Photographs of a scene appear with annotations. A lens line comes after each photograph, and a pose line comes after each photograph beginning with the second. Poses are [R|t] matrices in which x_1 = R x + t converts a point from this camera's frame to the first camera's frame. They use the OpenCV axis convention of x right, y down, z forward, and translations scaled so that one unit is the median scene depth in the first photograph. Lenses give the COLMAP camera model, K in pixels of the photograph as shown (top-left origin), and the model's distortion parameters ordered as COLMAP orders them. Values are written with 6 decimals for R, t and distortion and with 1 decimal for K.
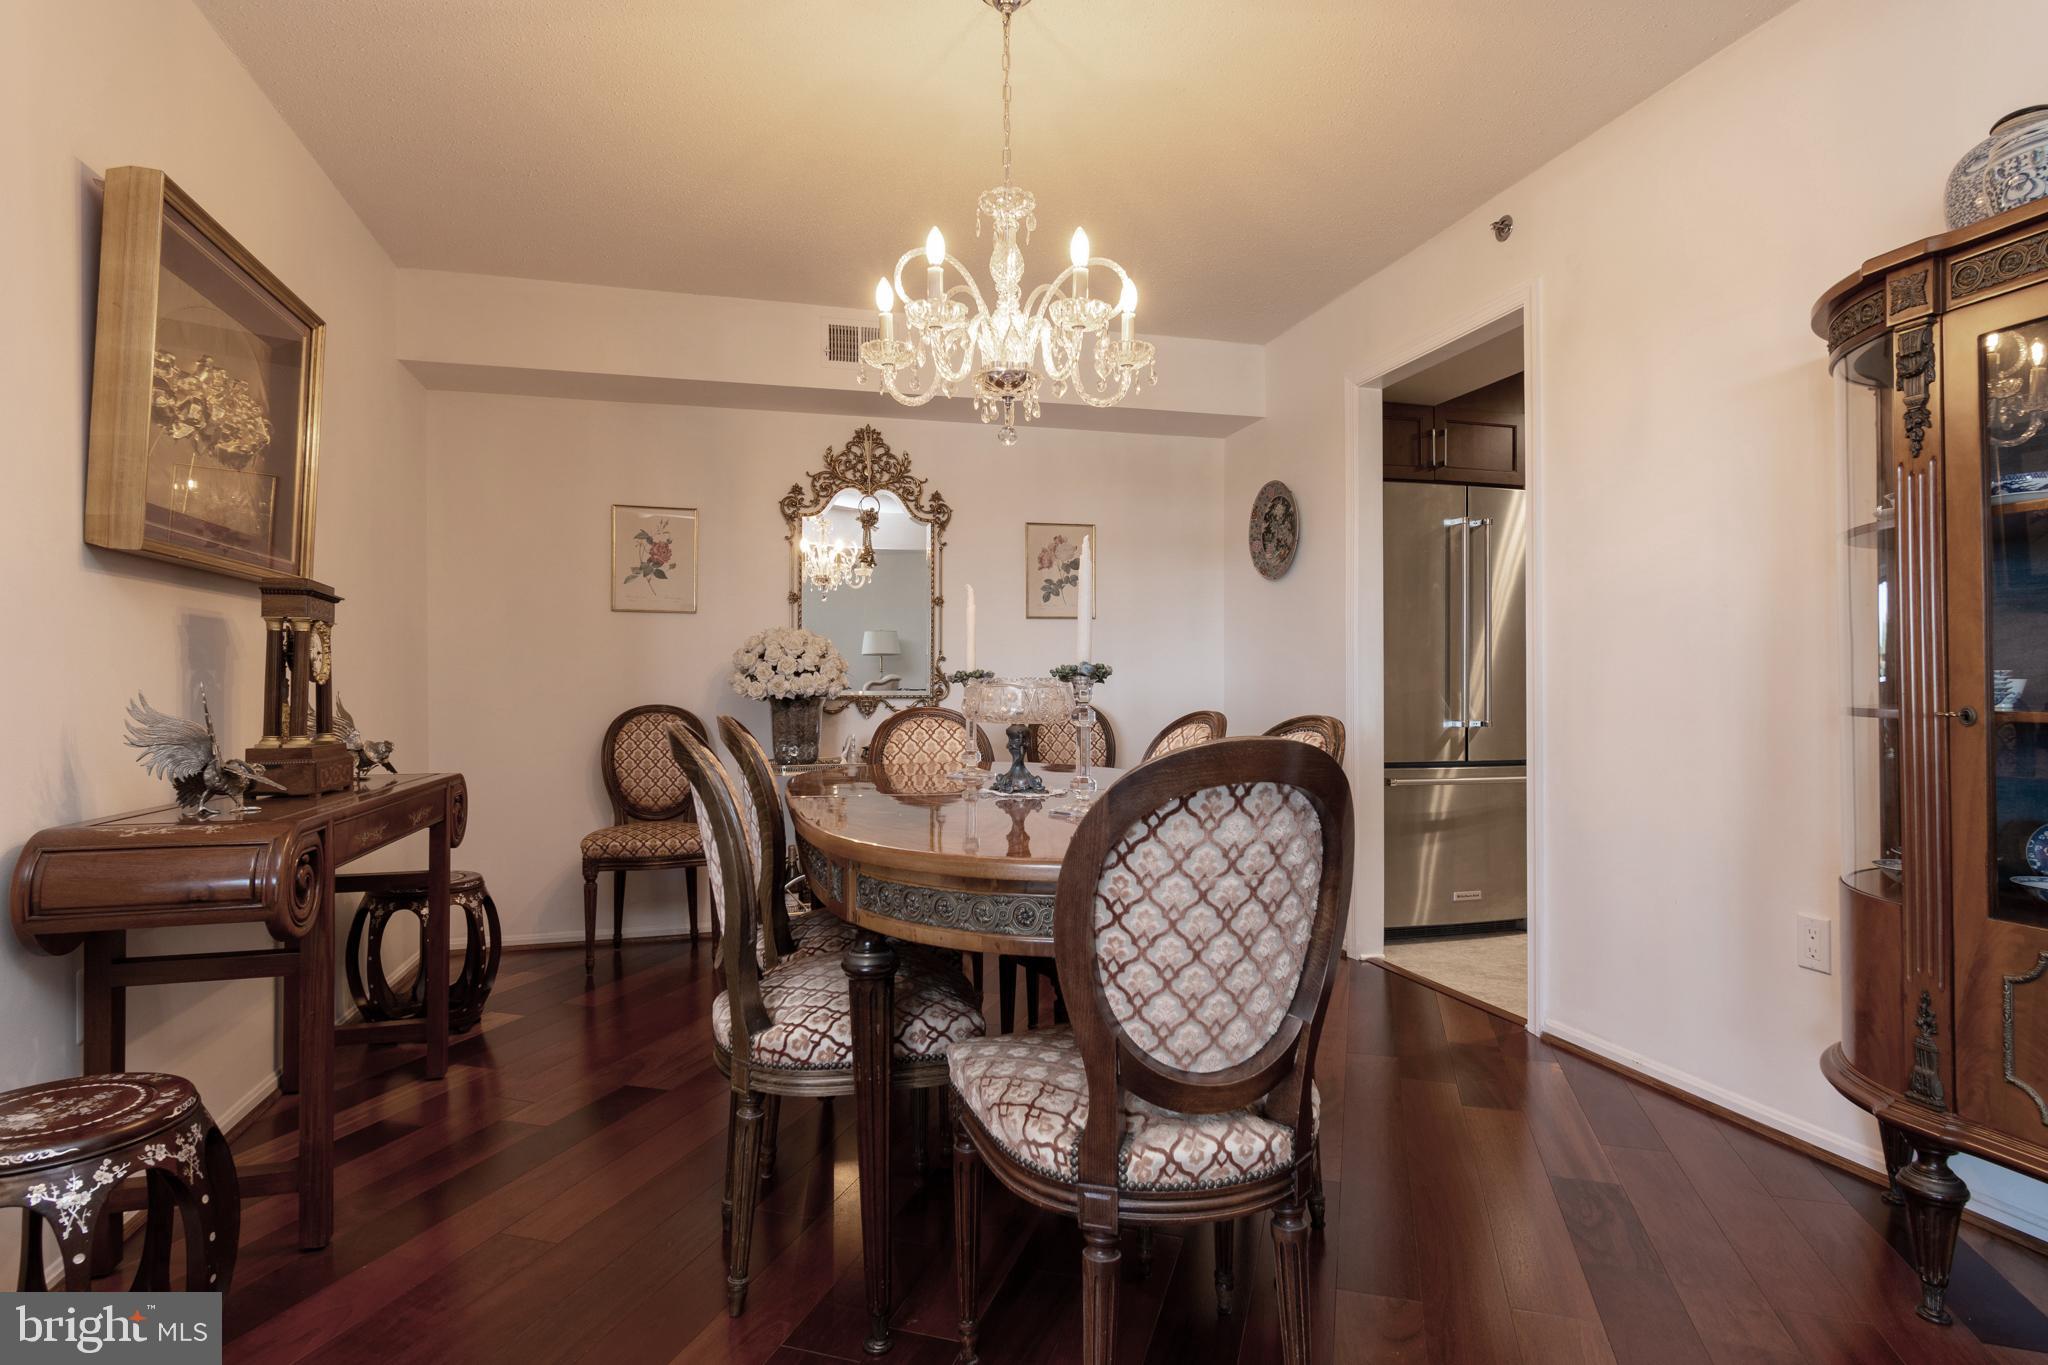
lens RADIAL K [[1060.5, 0, 1025.8], [0, 1060.5, 676.8], [0, 0, 1]] dist [0.003559, -0.005380]
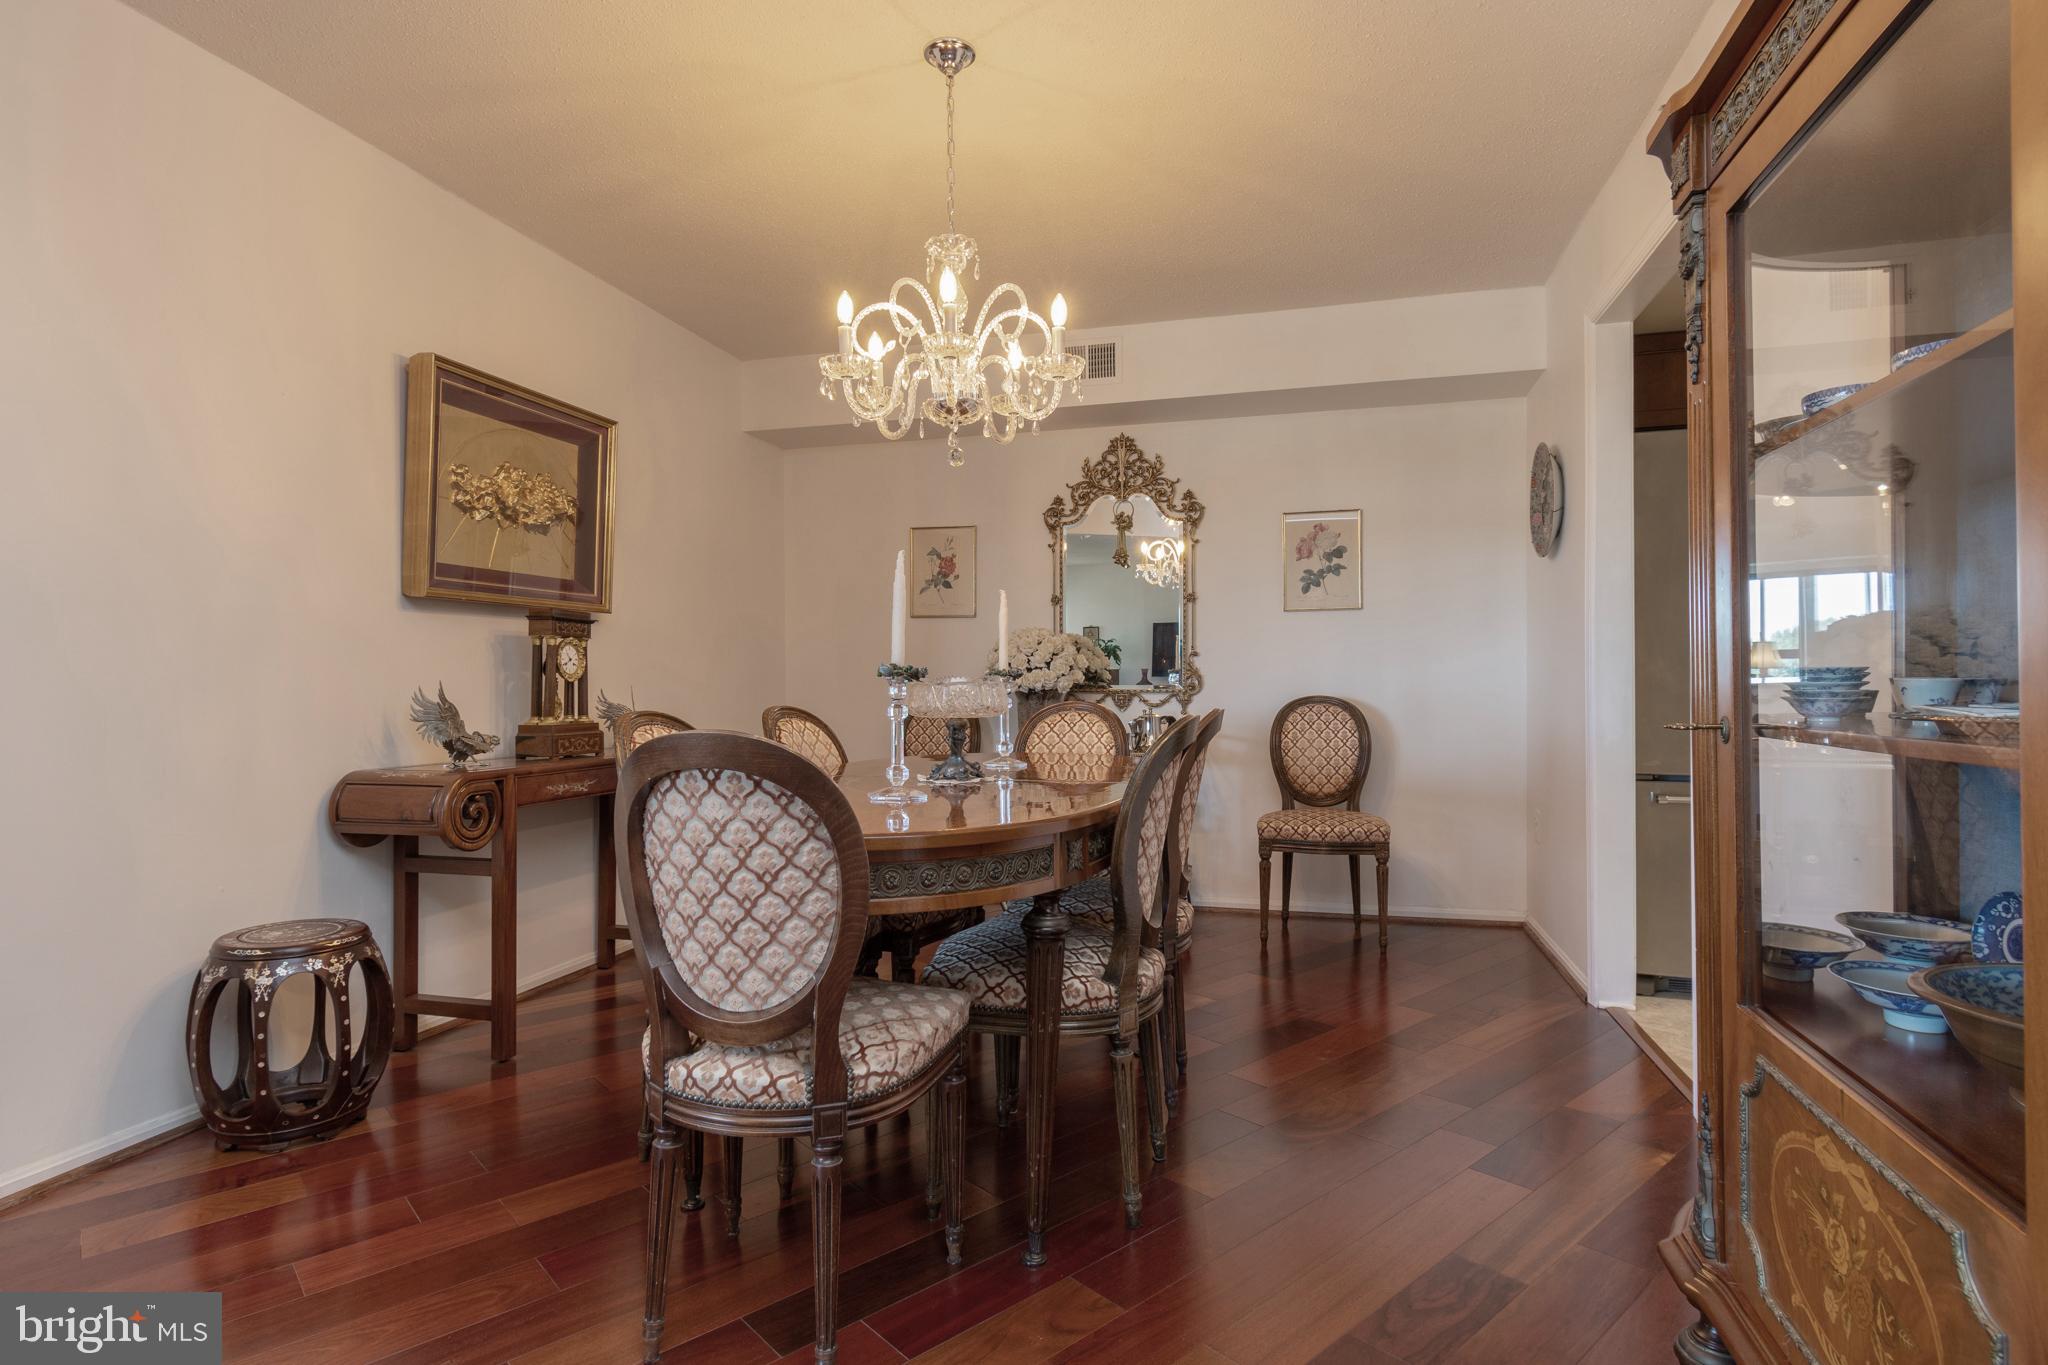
lens RADIAL K [[1060.5, 0, 1033.7], [0, 1060.5, 679.1], [0, 0, 1]] dist [0.003559, -0.005380]
pose [[0.860334, -0.000606, -0.509730, 0.608701], [0.005800, 0.999946, 0.008602, -0.004798], [0.509697, -0.010357, 0.860291, 0.086157]]
